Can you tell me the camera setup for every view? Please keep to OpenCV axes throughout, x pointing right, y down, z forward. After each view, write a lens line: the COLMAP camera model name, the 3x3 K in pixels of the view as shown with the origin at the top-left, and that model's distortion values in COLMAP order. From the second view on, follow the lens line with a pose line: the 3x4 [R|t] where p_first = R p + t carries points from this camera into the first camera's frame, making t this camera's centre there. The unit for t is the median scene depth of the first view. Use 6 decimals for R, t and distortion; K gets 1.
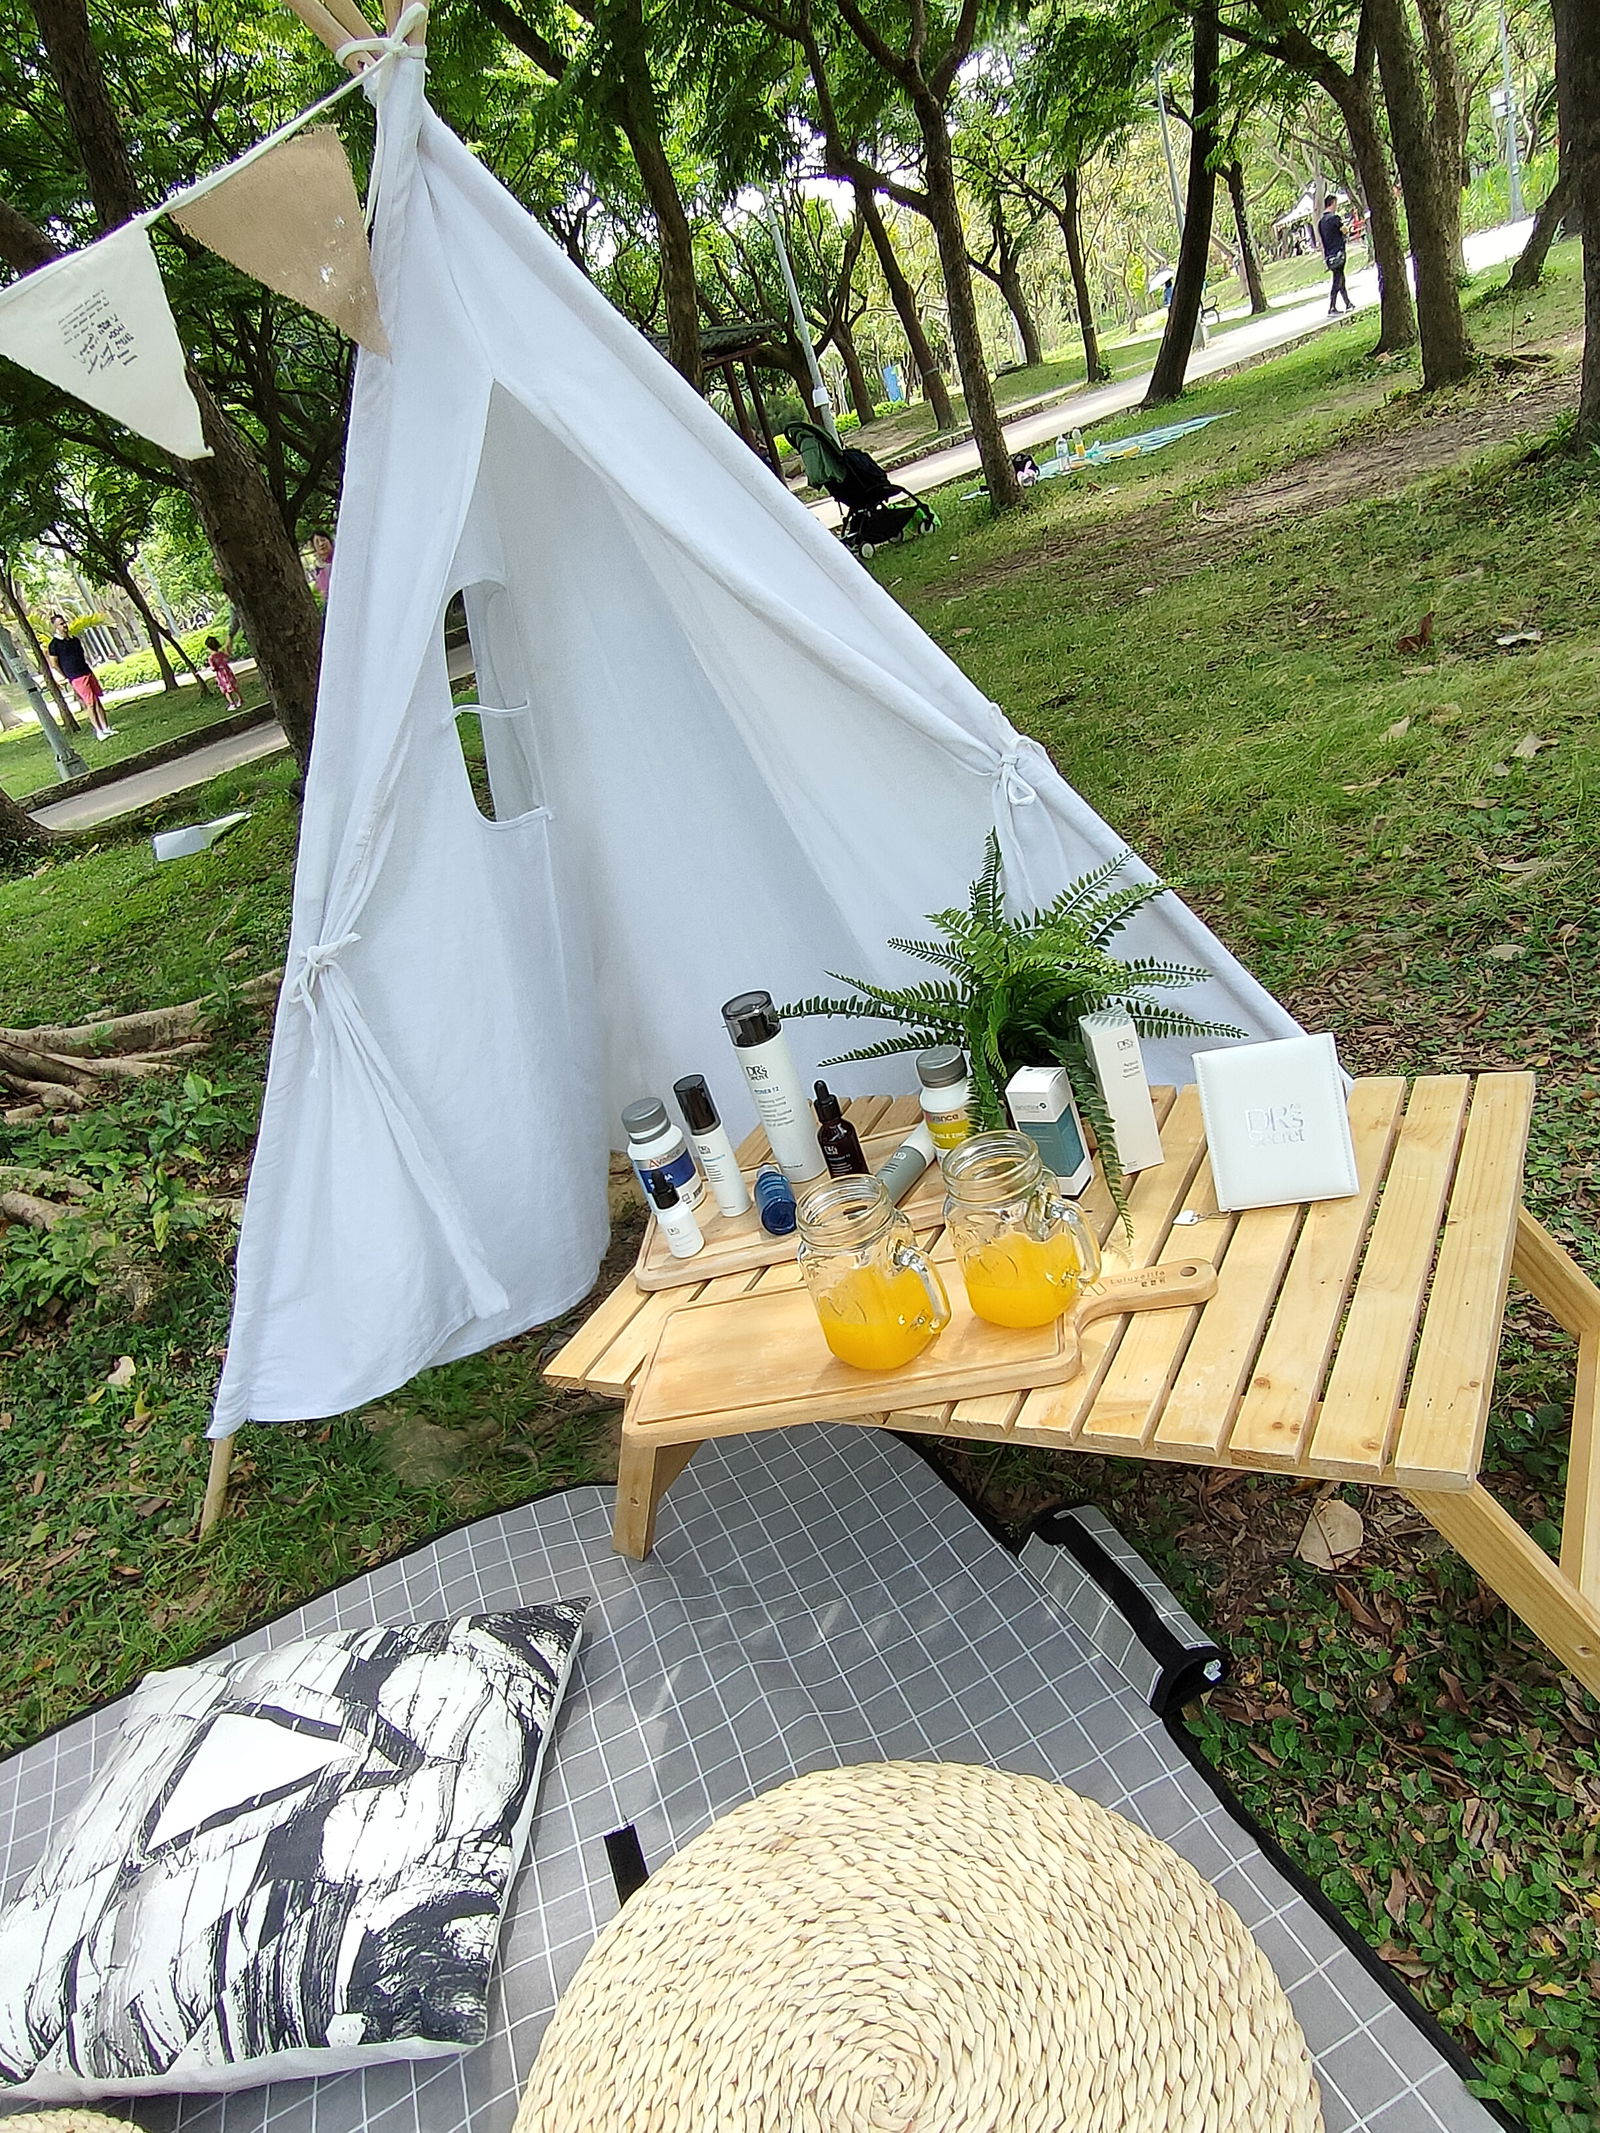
lens RADIAL K [[1406.4, 0, 800.0], [0, 1406.4, 1066.5], [0, 0, 1]] dist [0.005132, 0.001636]
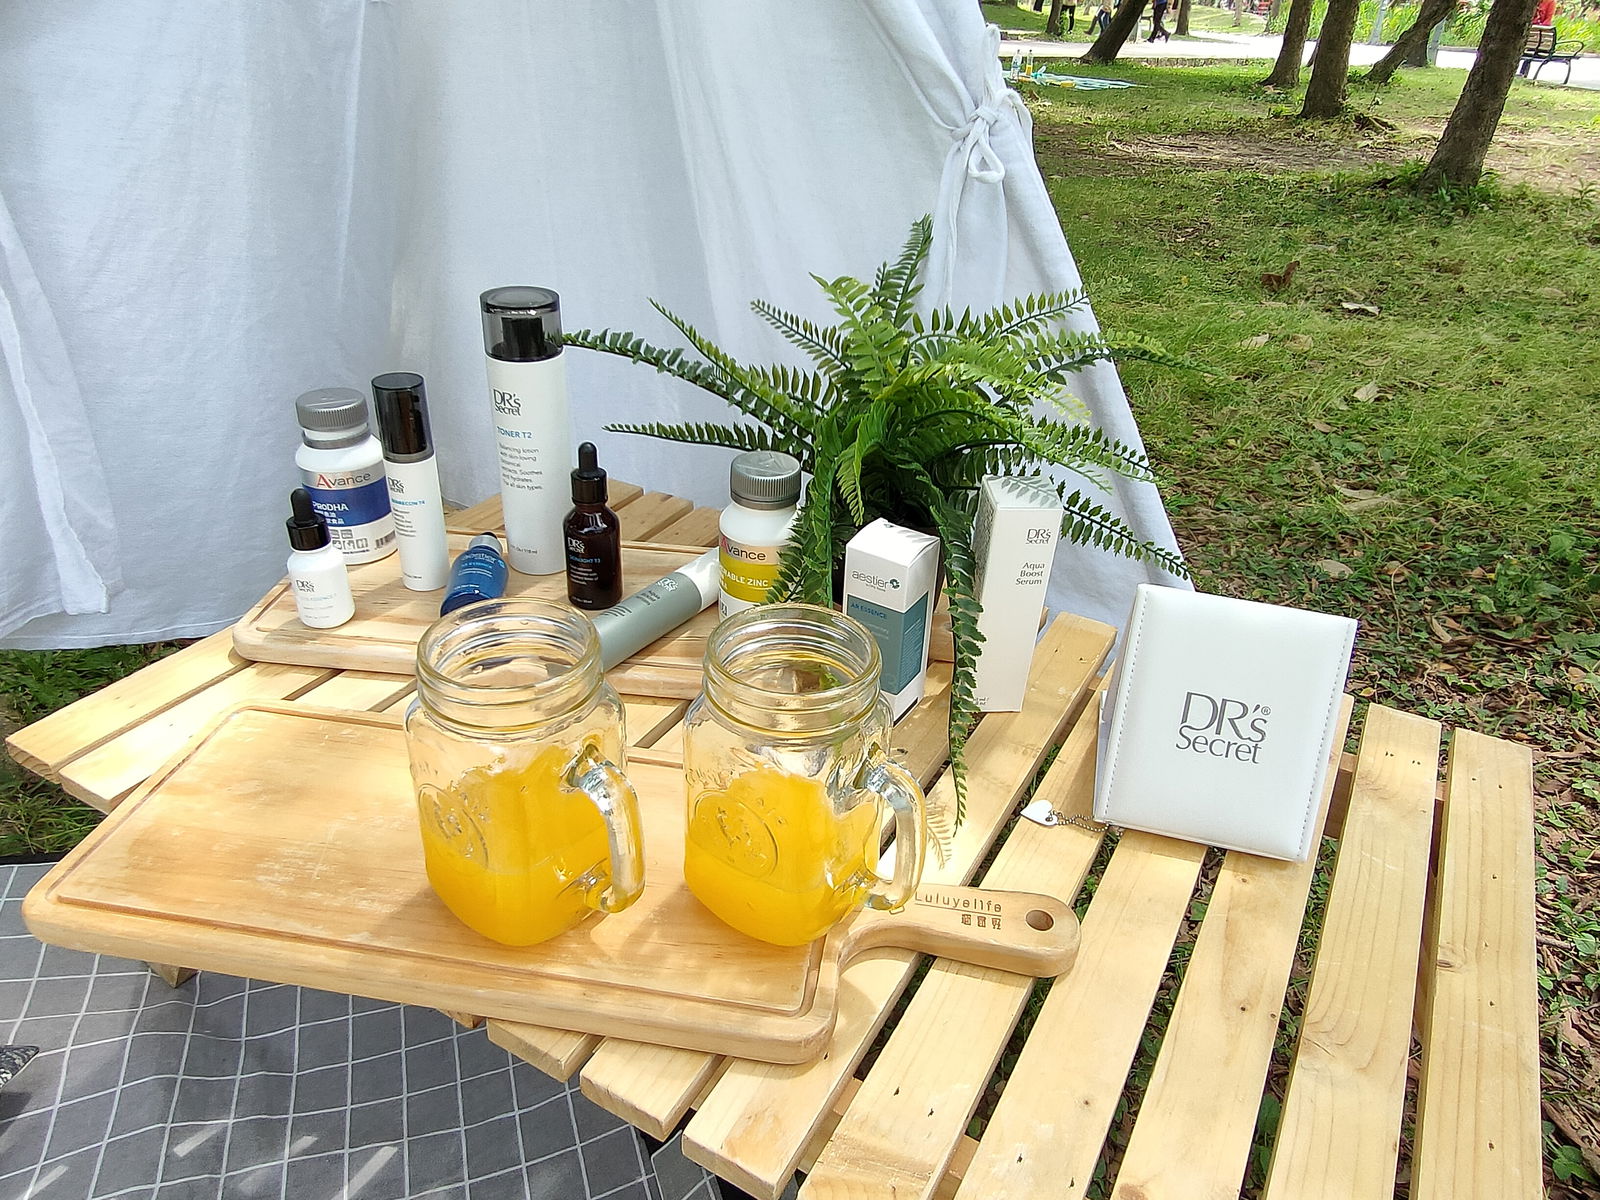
lens RADIAL K [[1055.0, 0, 800.0], [0, 1055.0, 600.0], [0, 0, 1]] dist [0.005132, 0.001636]
pose [[0.938325, 0.307374, 0.158328, 0.051011], [-0.321459, 0.944173, 0.072122, 0.011757], [-0.127320, -0.118569, 0.984749, 0.467727]]
